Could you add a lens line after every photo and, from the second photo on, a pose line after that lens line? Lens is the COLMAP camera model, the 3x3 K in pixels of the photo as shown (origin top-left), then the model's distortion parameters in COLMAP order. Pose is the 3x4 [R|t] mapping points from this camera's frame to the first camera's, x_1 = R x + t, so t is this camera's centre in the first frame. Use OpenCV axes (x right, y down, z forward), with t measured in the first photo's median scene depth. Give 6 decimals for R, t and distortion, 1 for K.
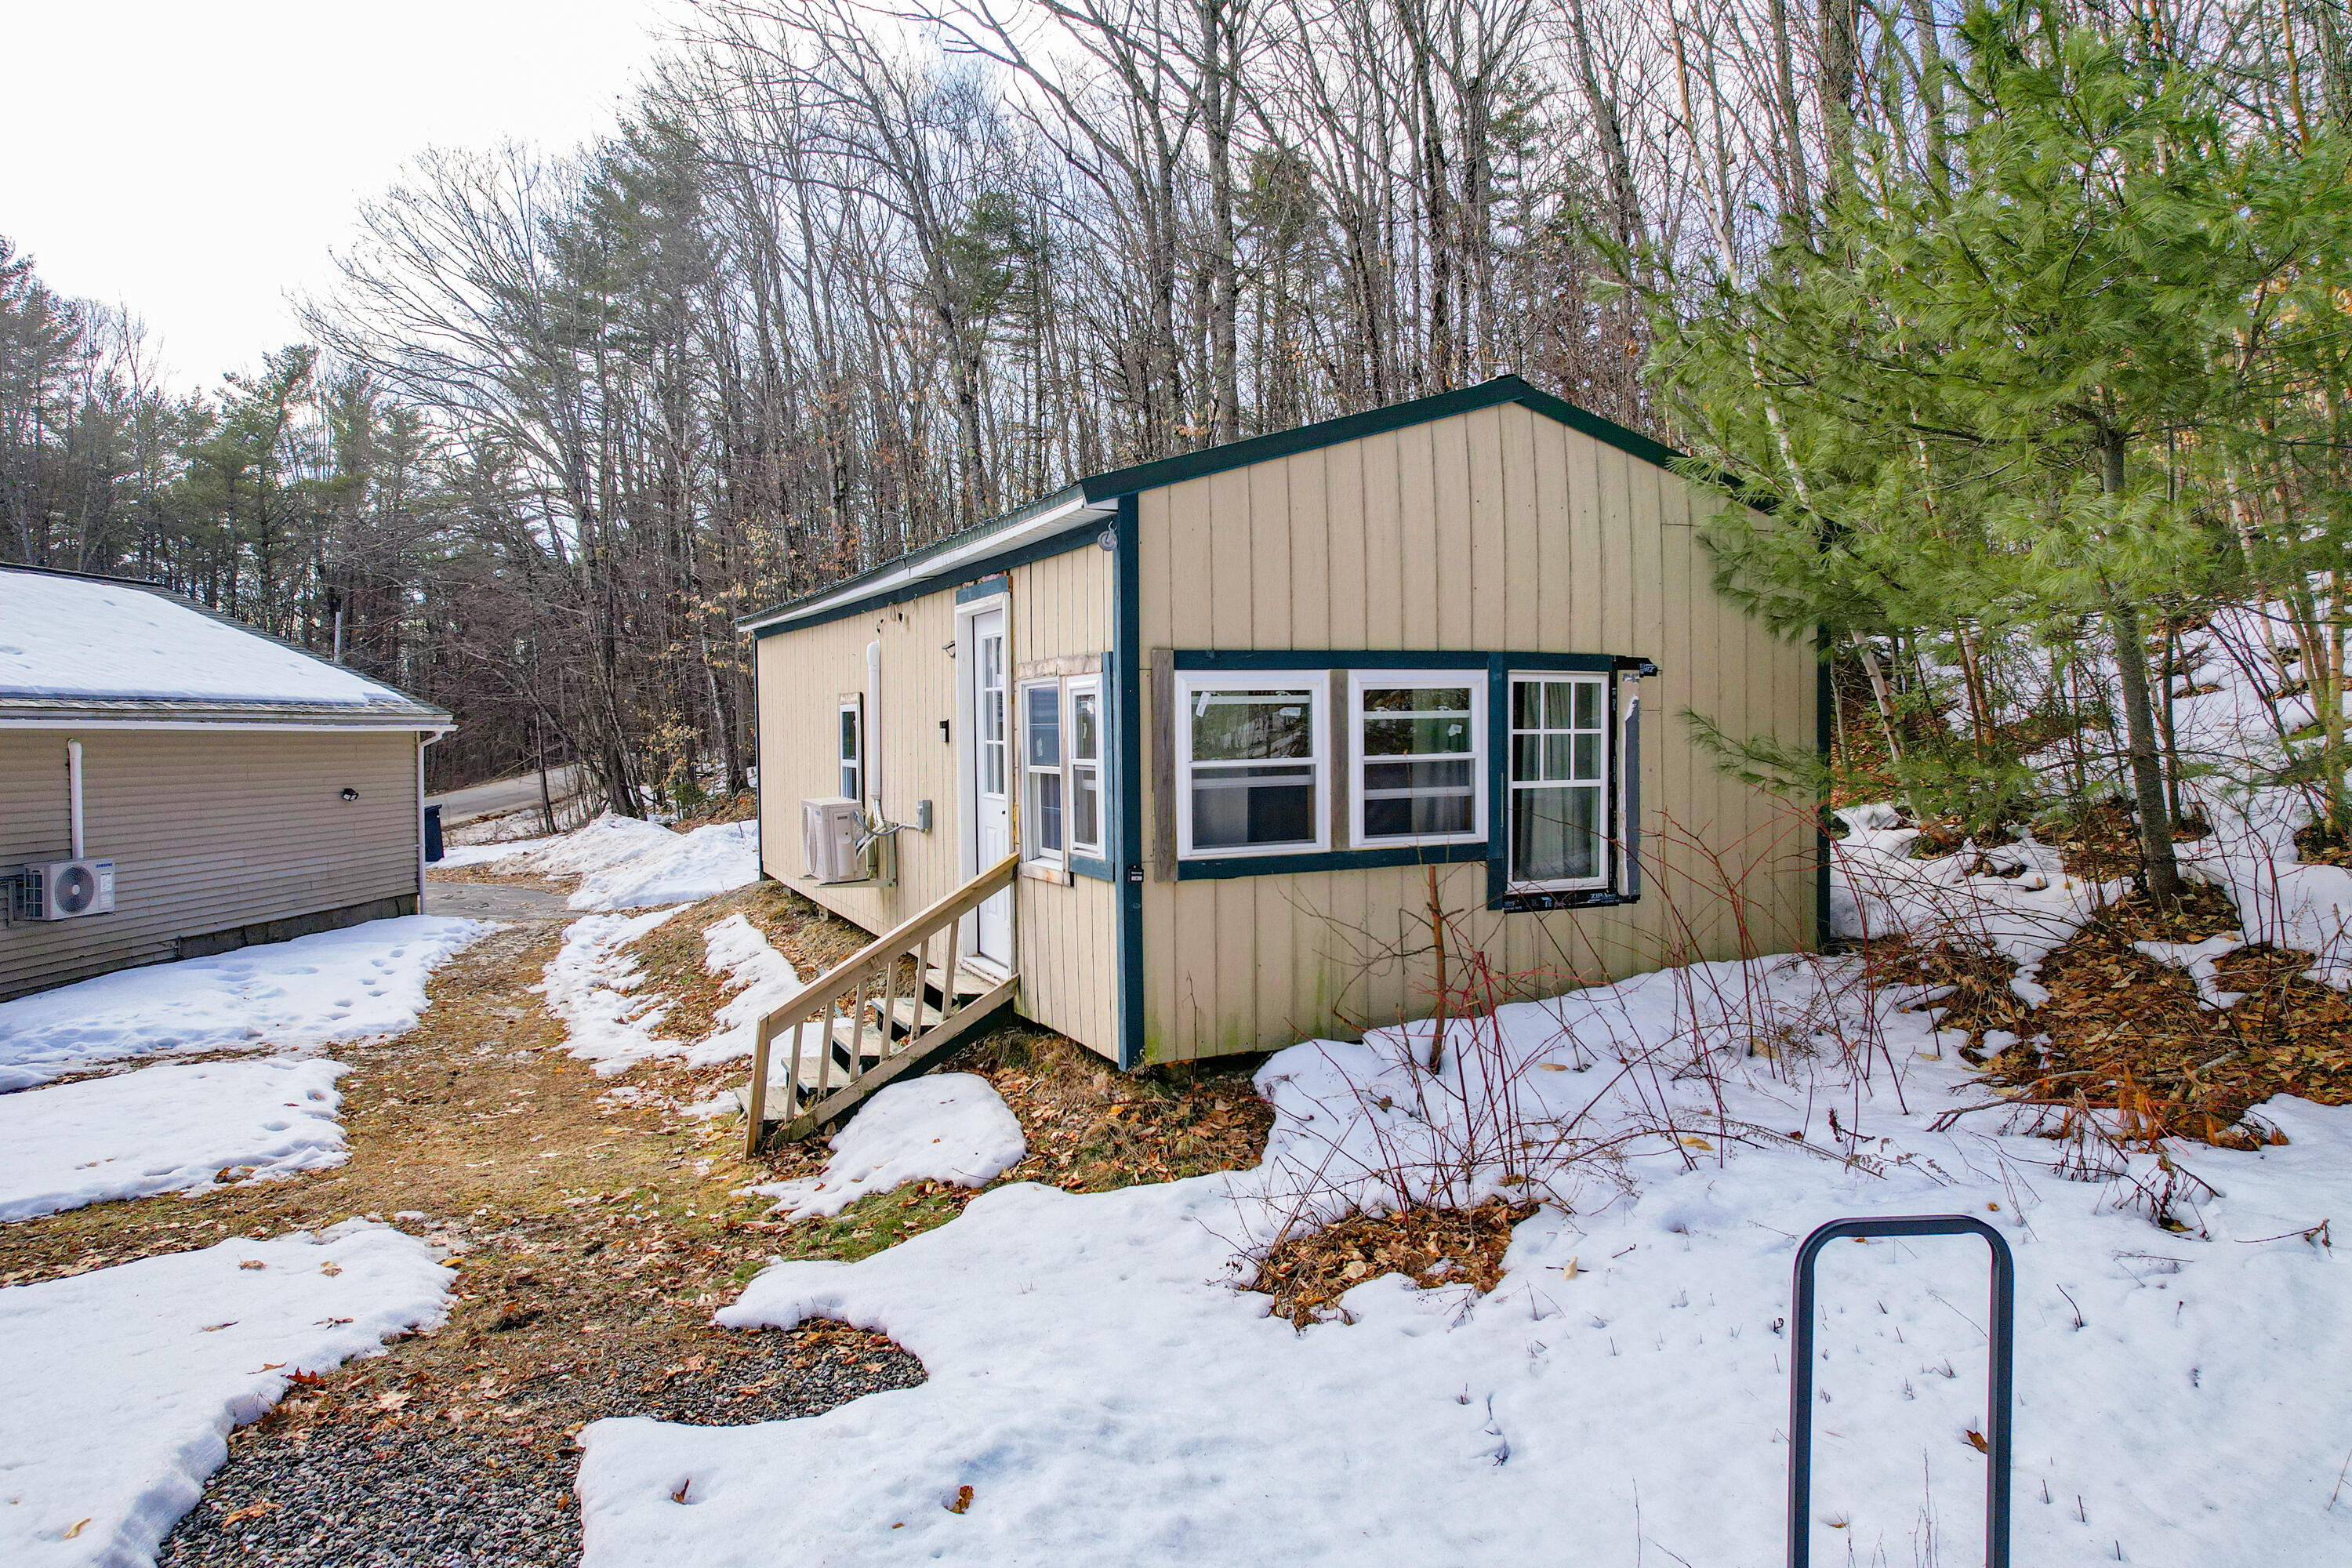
lens RADIAL K [[1502.1, 0, 1162.6], [0, 1502.1, 780.1], [0, 0, 1]] dist [-0.074457, 0.067787]
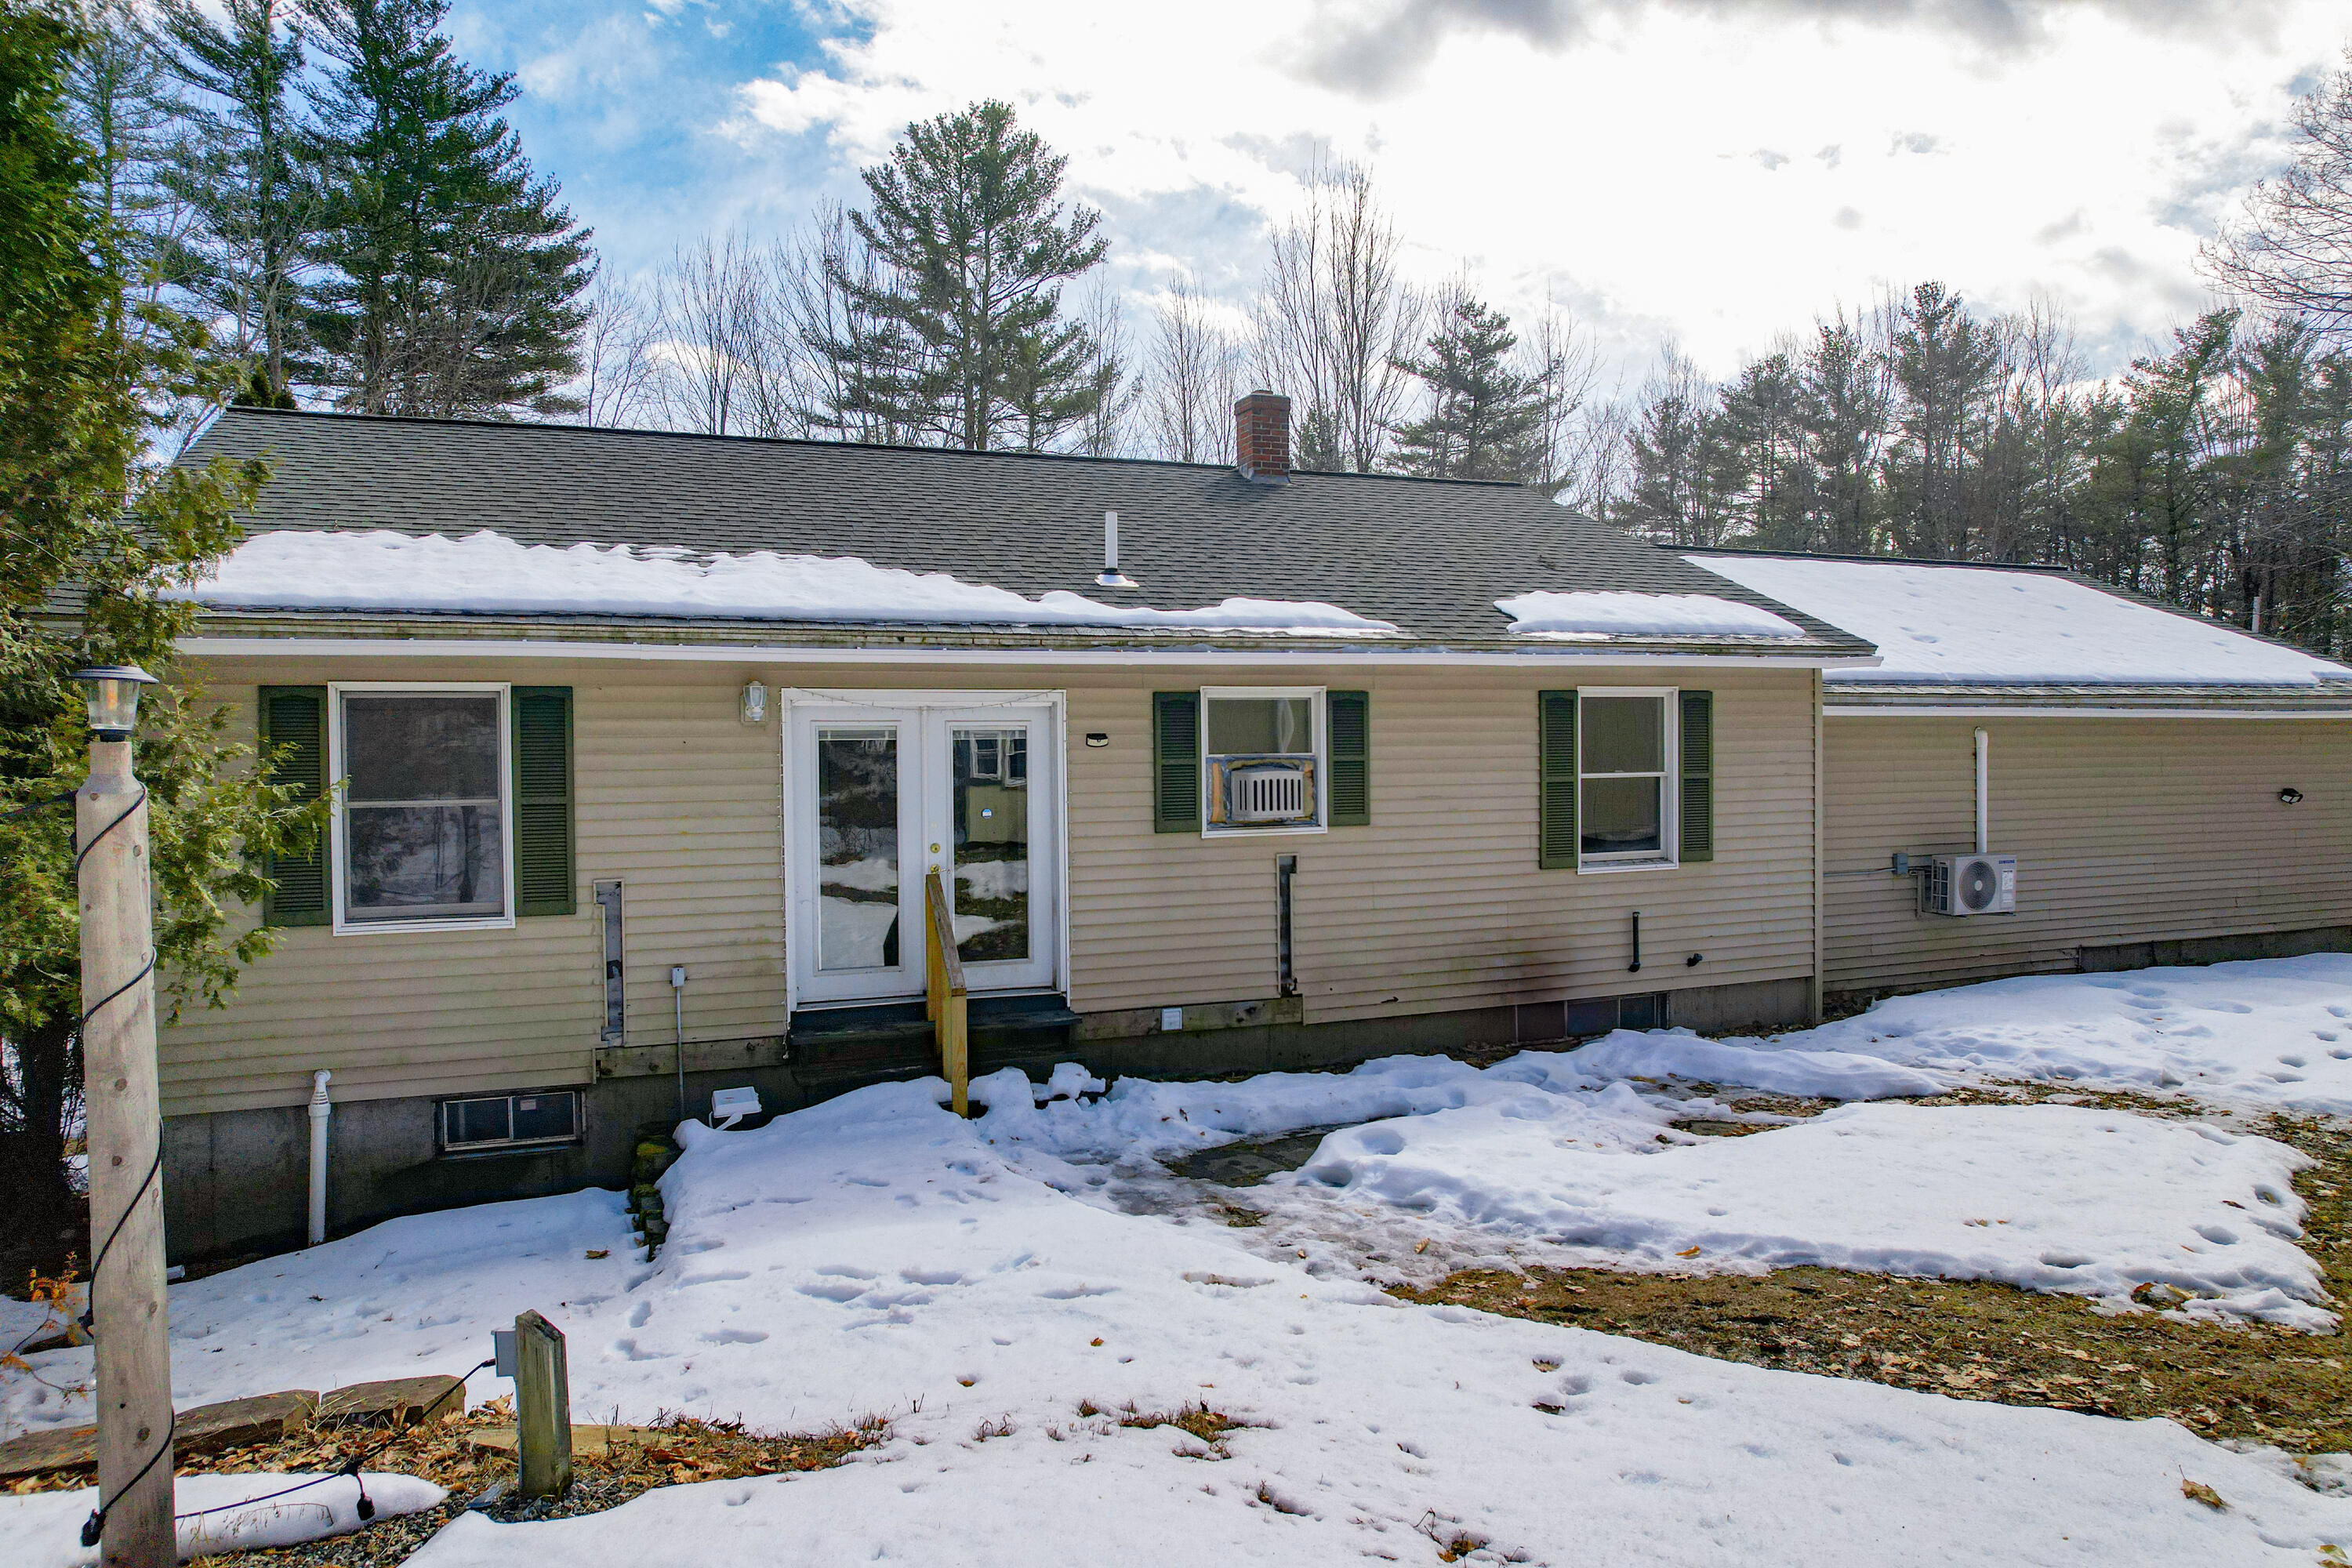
lens RADIAL K [[1502.1, 0, 1162.6], [0, 1502.1, 780.1], [0, 0, 1]] dist [-0.074457, 0.067787]
pose [[0.414257, 0.019363, -0.909954, -0.086305], [-0.020334, 0.999721, 0.012016, 0.005368], [0.909933, 0.013526, 0.414535, 0.118851]]
